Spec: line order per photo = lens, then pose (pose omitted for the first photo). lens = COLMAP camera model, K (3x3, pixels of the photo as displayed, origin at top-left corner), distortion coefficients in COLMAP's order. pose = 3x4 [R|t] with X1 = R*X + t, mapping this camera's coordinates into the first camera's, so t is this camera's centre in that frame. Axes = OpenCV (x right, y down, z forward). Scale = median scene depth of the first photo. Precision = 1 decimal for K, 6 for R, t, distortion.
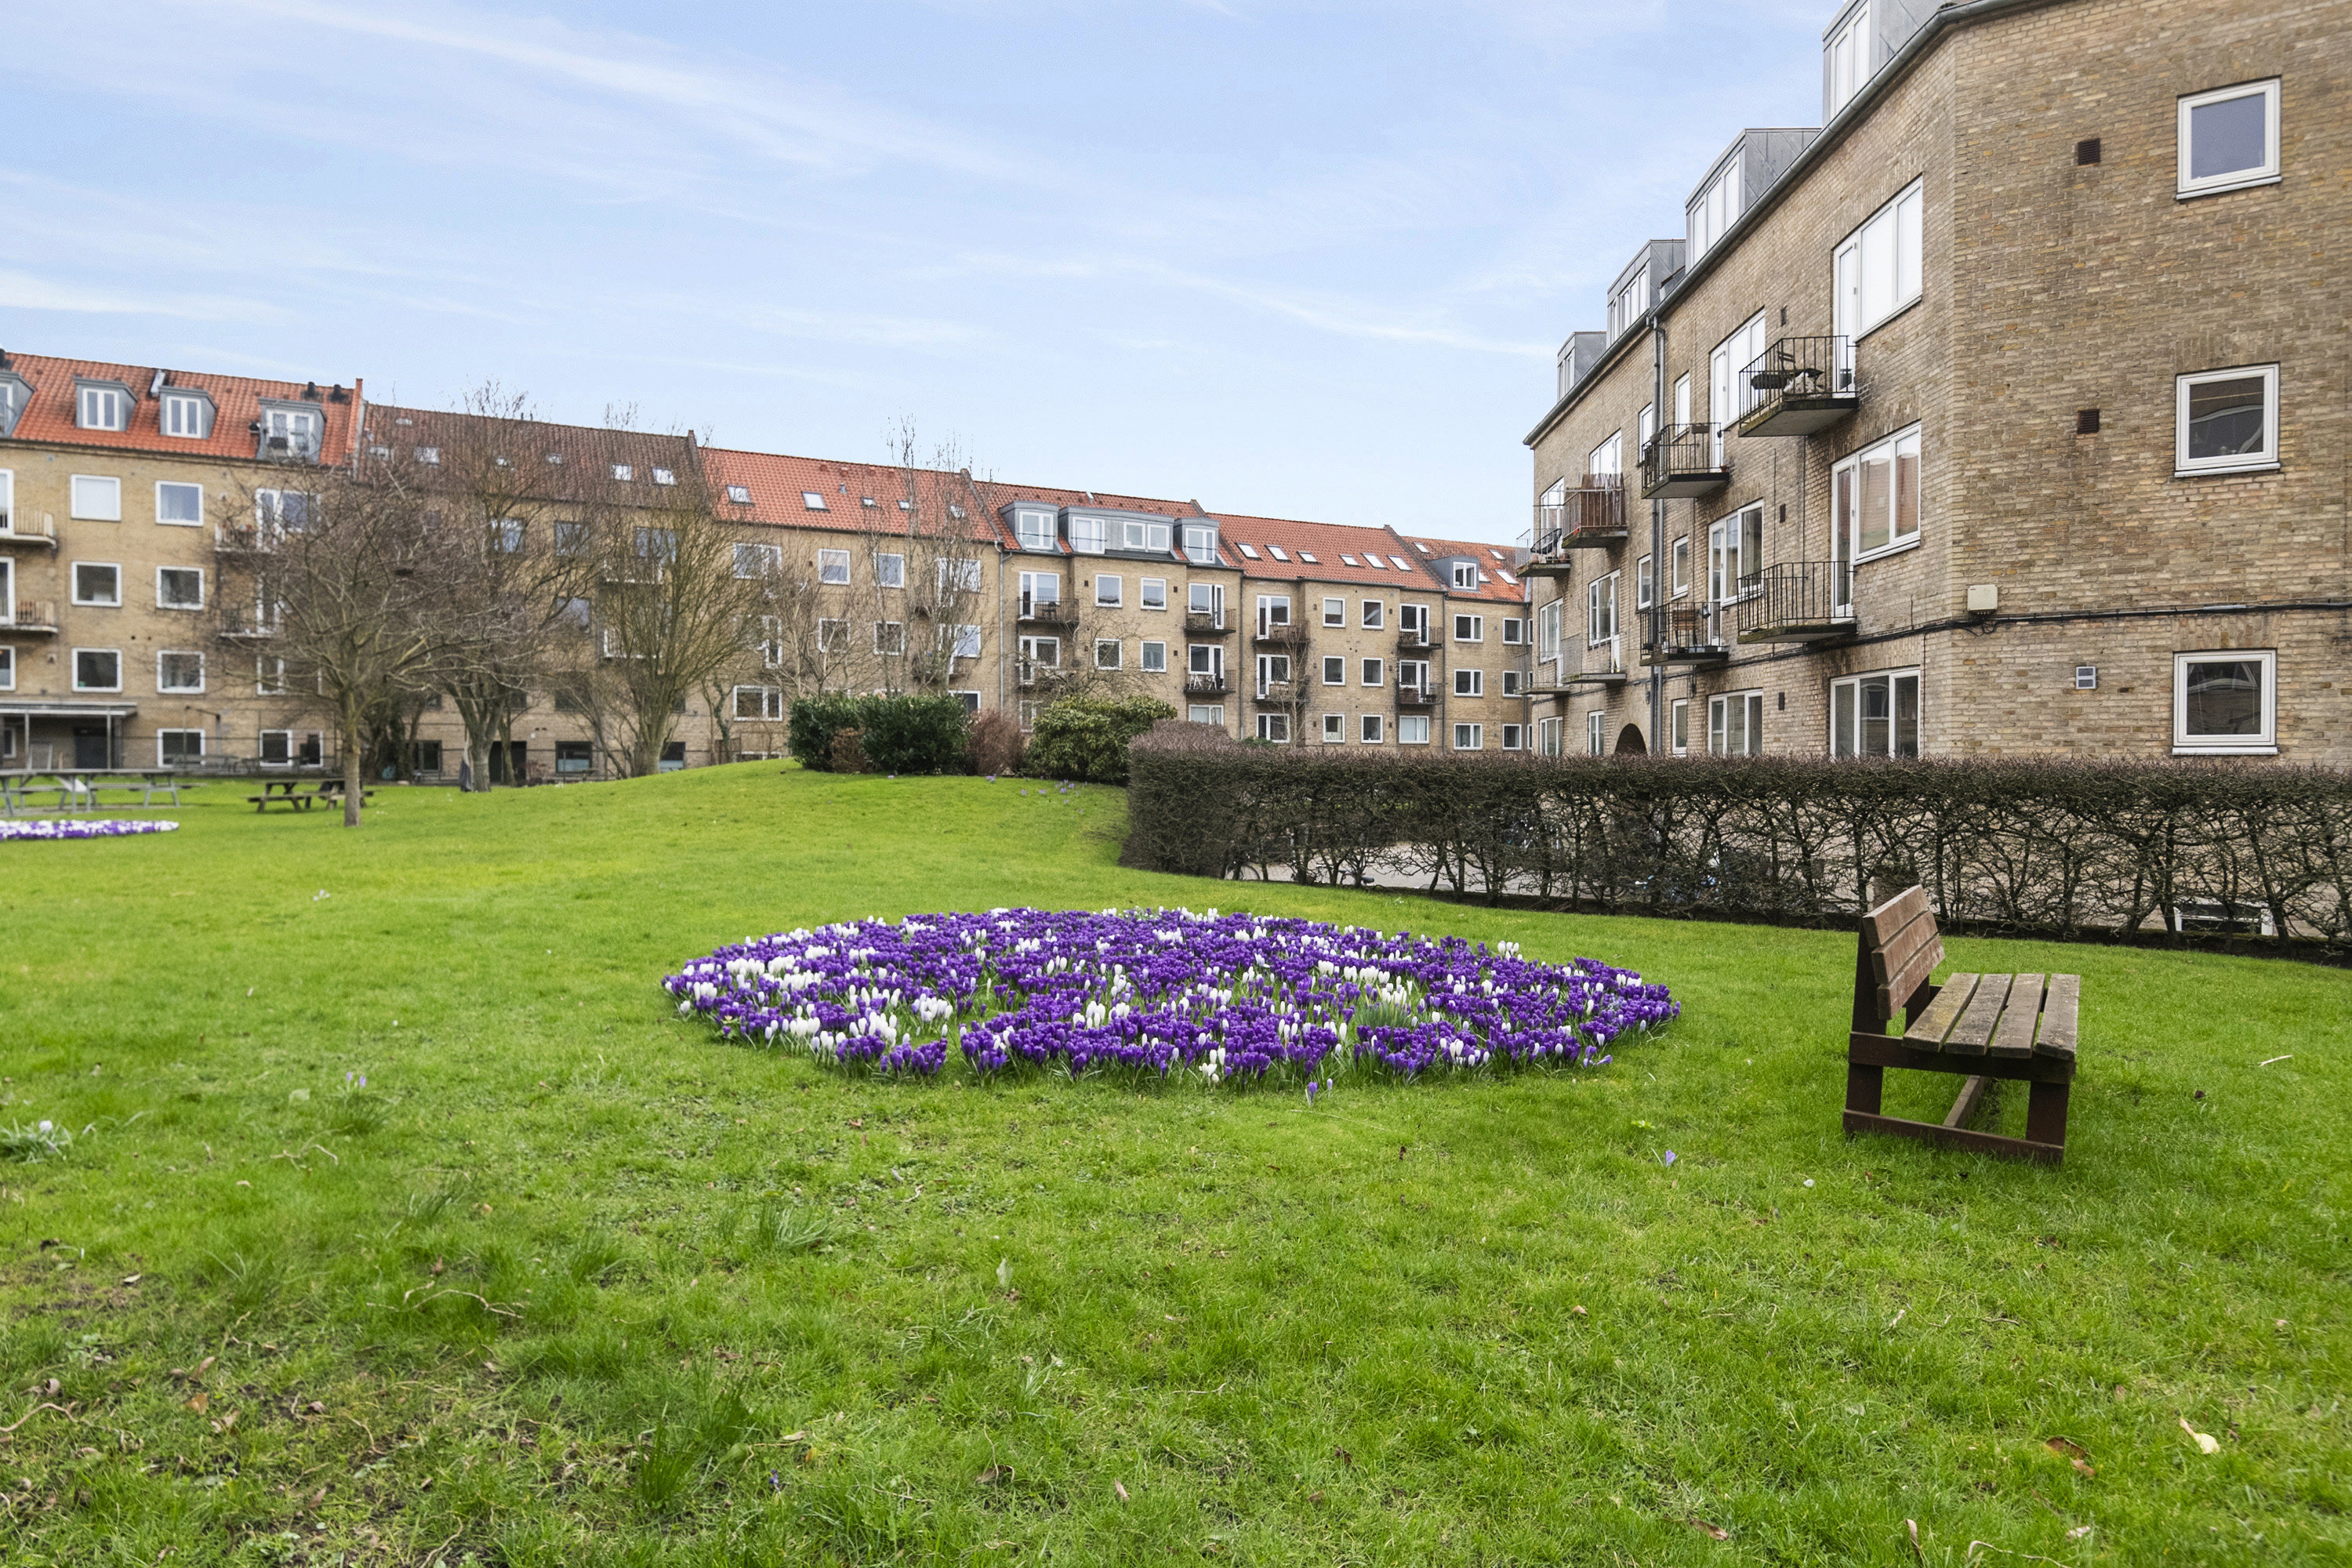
lens RADIAL K [[1350.6, 0, 1176.0], [0, 1350.6, 784.0], [0, 0, 1]] dist [-0.000052, -0.000007]
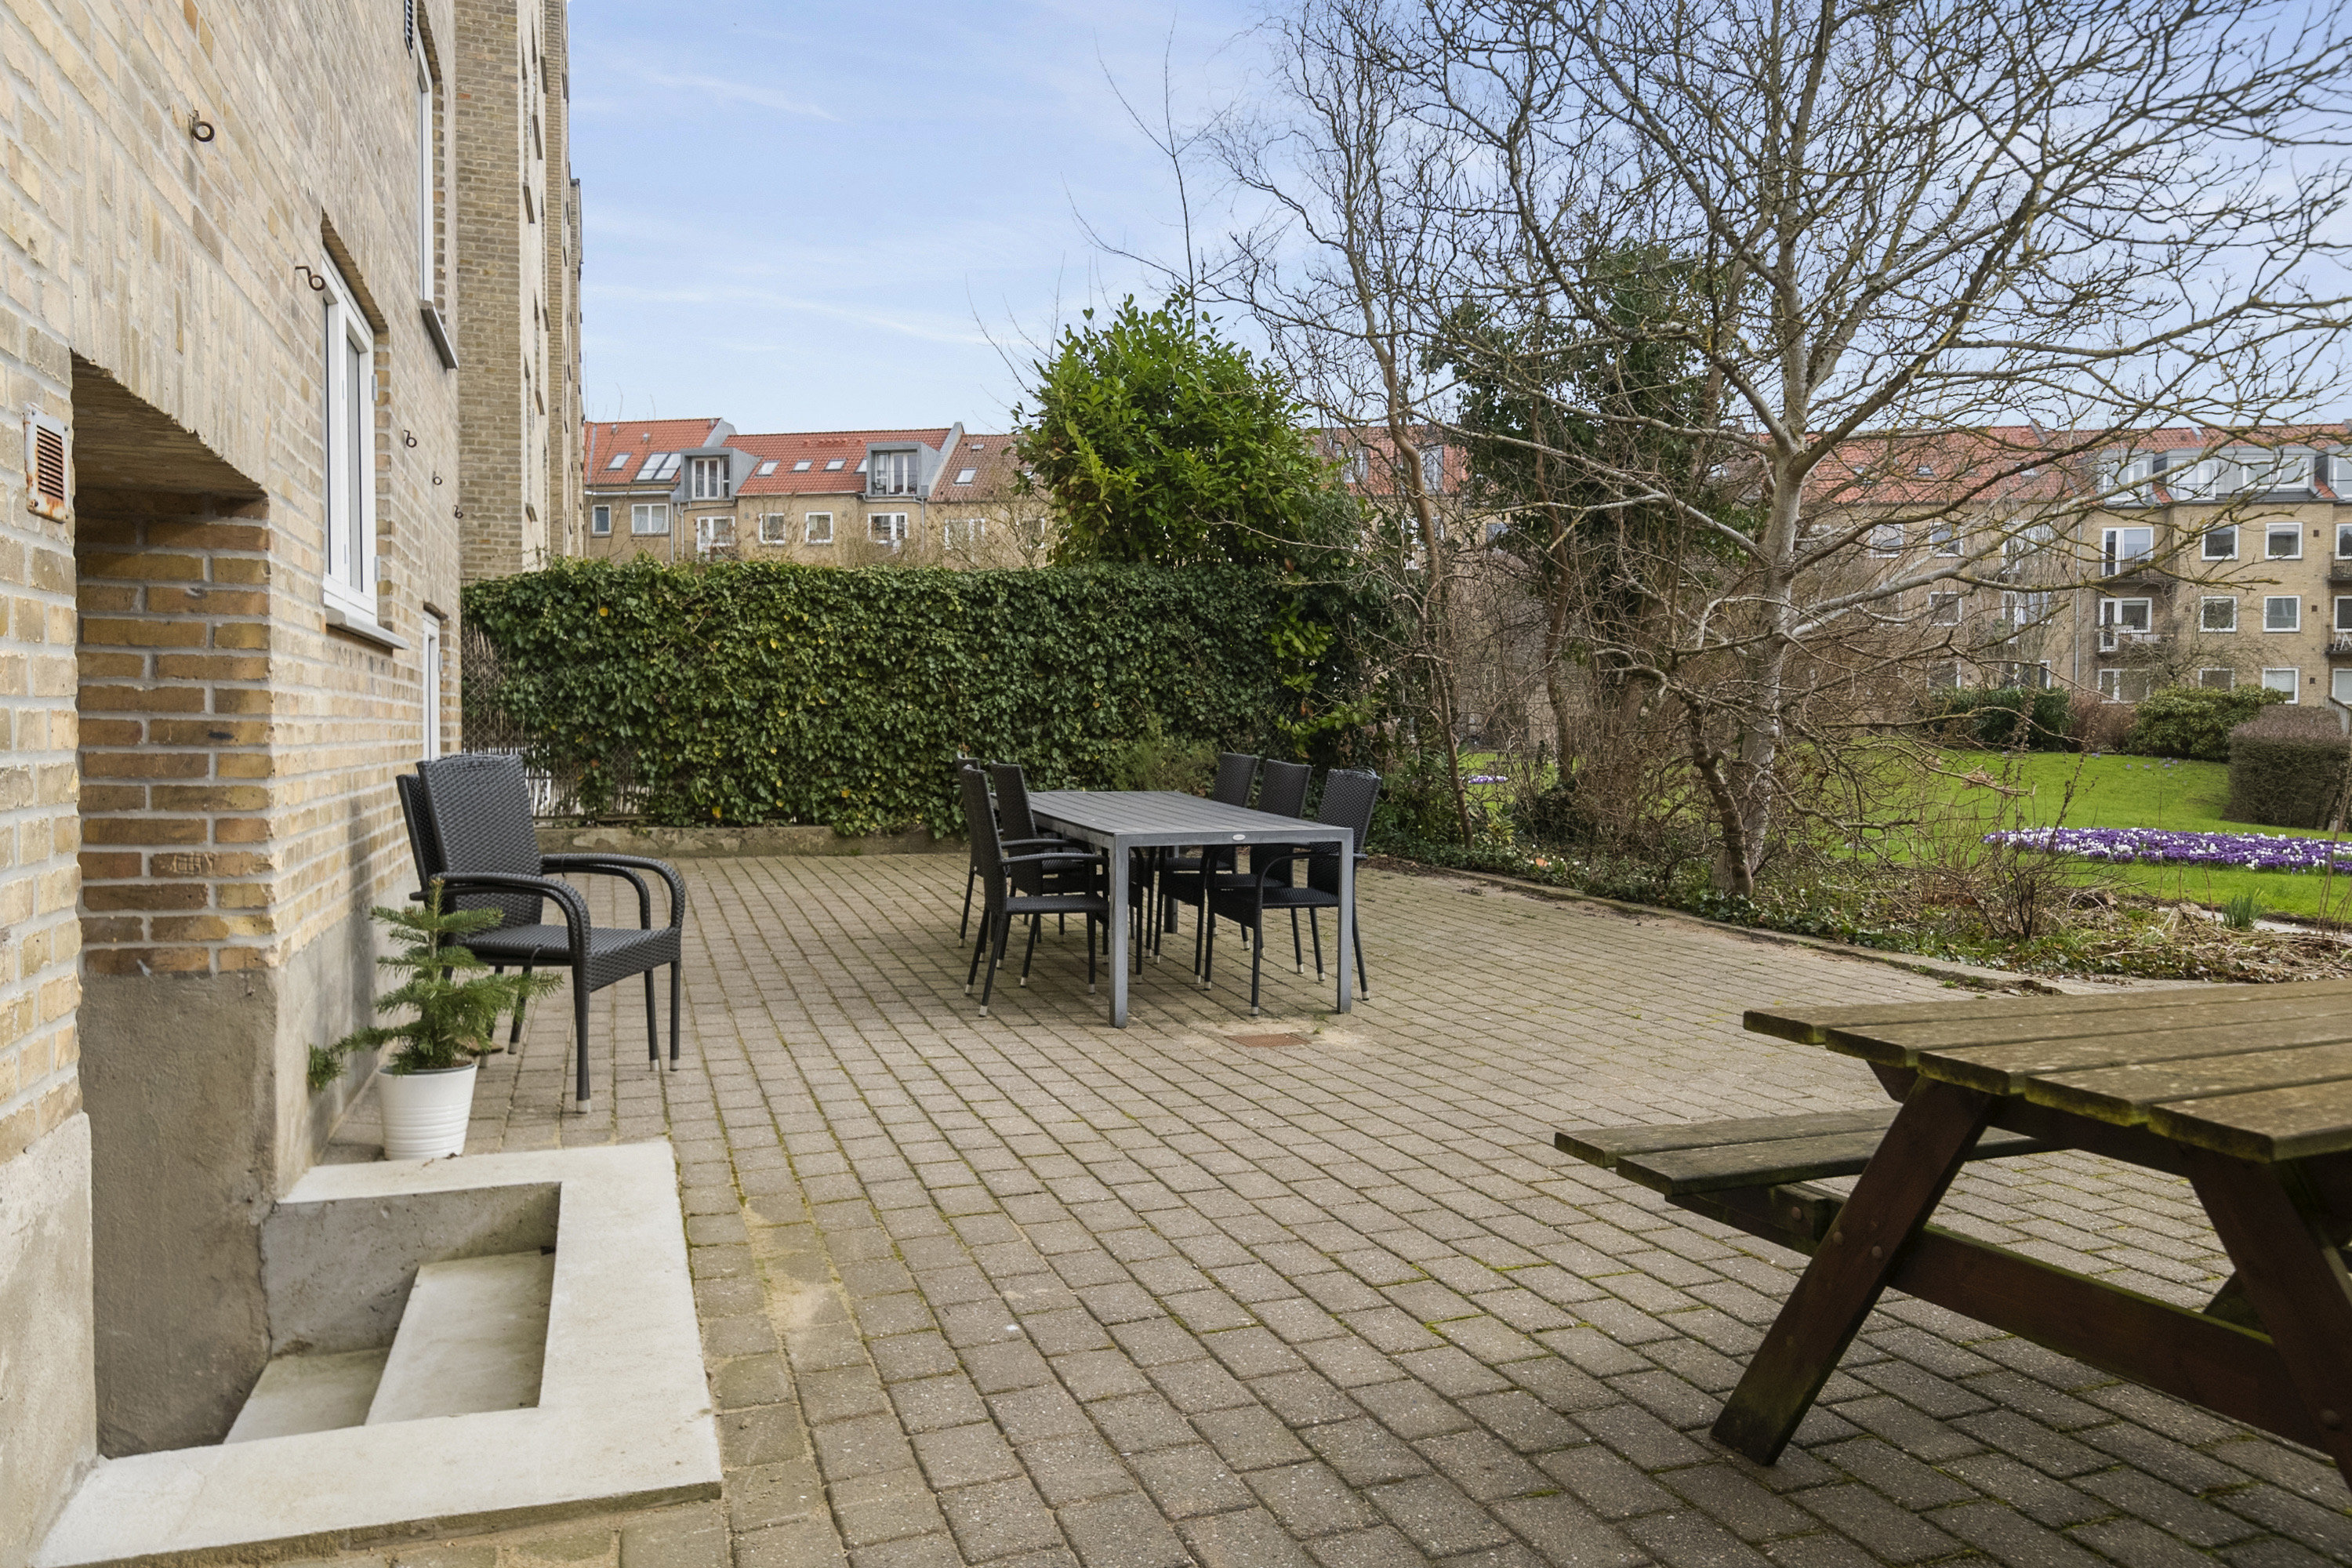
lens RADIAL K [[1490.5, 0, 1176.0], [0, 1490.5, 784.0], [0, 0, 1]] dist [-0.000067, -0.001230]
pose [[0.790617, 0.024197, -0.611833, 0.010224], [-0.012338, 0.999646, 0.023592, 0.000144], [0.612187, -0.011104, 0.790635, -0.190166]]
